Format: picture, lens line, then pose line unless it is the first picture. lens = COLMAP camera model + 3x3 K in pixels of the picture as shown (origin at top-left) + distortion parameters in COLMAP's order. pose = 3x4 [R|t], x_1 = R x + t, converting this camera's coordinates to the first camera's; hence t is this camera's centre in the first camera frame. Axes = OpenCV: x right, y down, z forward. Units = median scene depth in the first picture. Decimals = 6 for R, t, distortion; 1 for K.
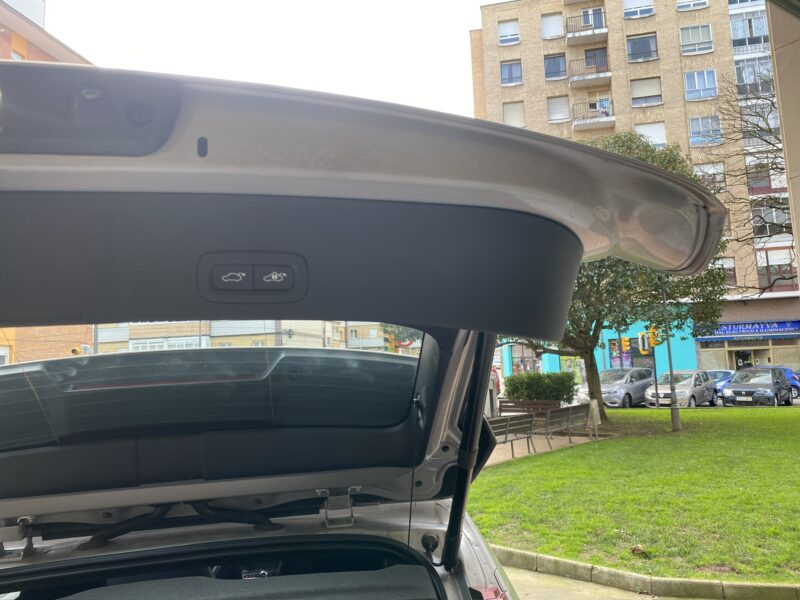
lens RADIAL K [[617.4, 0, 409.7], [0, 617.4, 296.3], [0, 0, 1]] dist [0.012801, -0.012729]
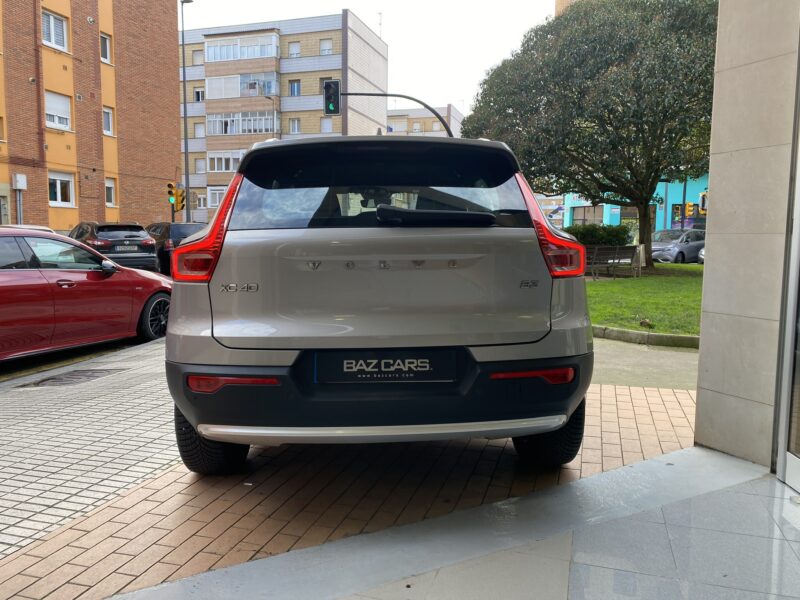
lens RADIAL K [[617.4, 0, 409.7], [0, 617.4, 296.3], [0, 0, 1]] dist [0.012801, -0.012729]
pose [[0.993934, 0.061738, -0.091017, -0.002352], [-0.040717, 0.975334, 0.216946, 0.032609], [0.102166, -0.211924, 0.971931, -0.103101]]
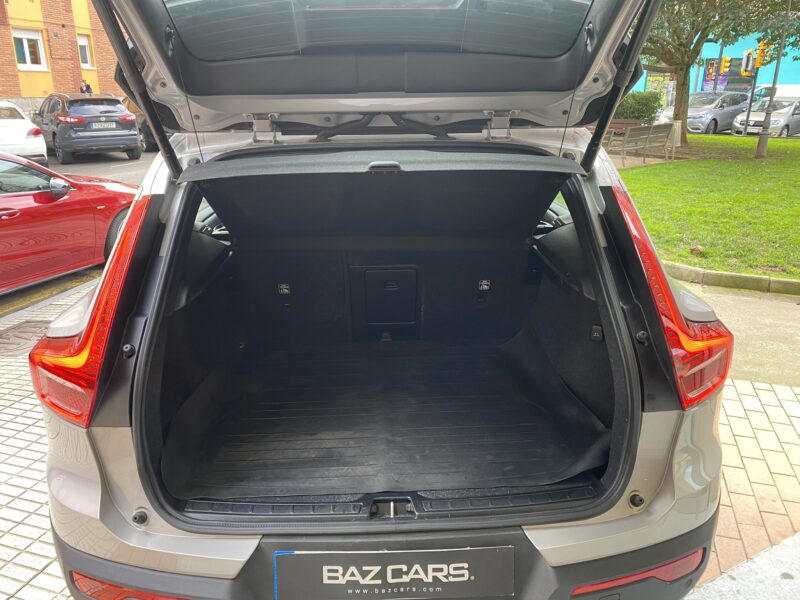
lens RADIAL K [[614.8, 0, 399.2], [0, 614.8, 301.5], [0, 0, 1]] dist [0.006803, 0.003660]
pose [[0.991658, 0.086243, -0.095799, -0.014380], [-0.035189, 0.896099, 0.442458, 0.009315], [0.124004, -0.435396, 0.891658, -0.026860]]
